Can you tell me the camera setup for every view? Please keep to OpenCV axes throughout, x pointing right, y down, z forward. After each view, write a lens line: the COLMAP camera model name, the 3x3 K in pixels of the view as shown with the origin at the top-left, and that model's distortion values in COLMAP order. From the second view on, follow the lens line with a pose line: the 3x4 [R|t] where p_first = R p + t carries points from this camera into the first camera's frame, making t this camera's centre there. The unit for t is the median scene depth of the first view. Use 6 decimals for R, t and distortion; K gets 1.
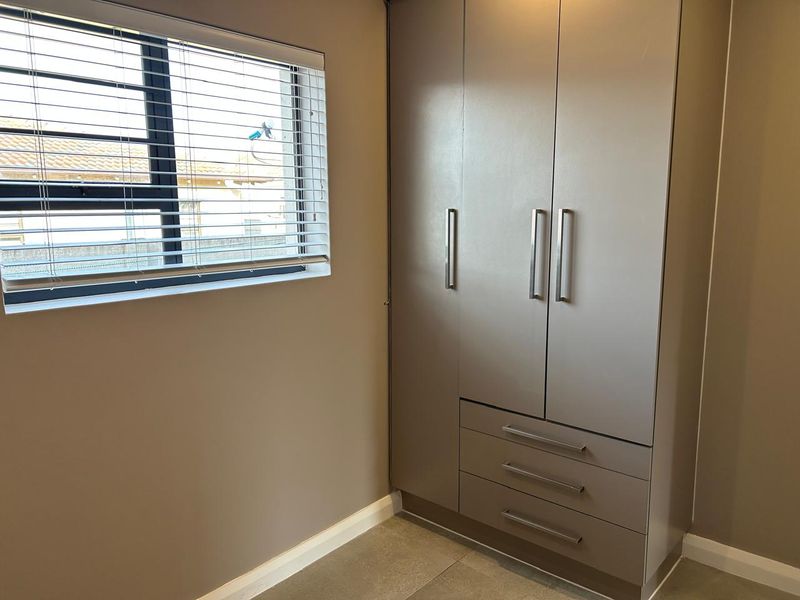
lens RADIAL K [[621.5, 0, 416.9], [0, 621.5, 303.3], [0, 0, 1]] dist [0.079590, -0.087528]
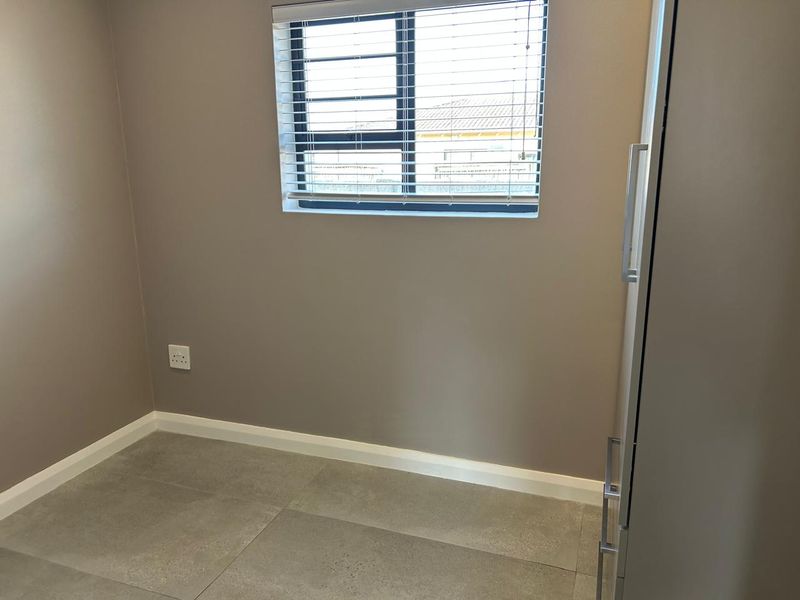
lens RADIAL K [[603.2, 0, 376.0], [0, 603.2, 301.1], [0, 0, 1]] dist [0.087752, -0.143829]
pose [[0.301061, 0.234007, -0.924447, 0.829051], [-0.142208, 0.969601, 0.199125, -0.087741], [0.942942, 0.071515, 0.325187, 0.570843]]
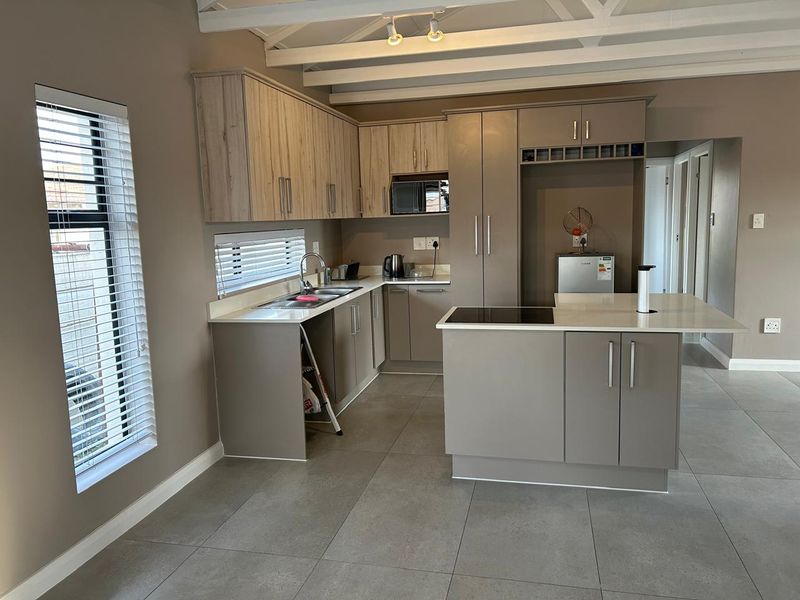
lens RADIAL K [[598.4, 0, 400.0], [0, 598.4, 300.0], [0, 0, 1]] dist [0.073053, -0.071343]
pose [[0.886200, -0.083367, 0.455741, -0.460938], [0.098937, 0.995040, -0.010366, 0.103255], [-0.452616, 0.054276, 0.890052, -0.581276]]
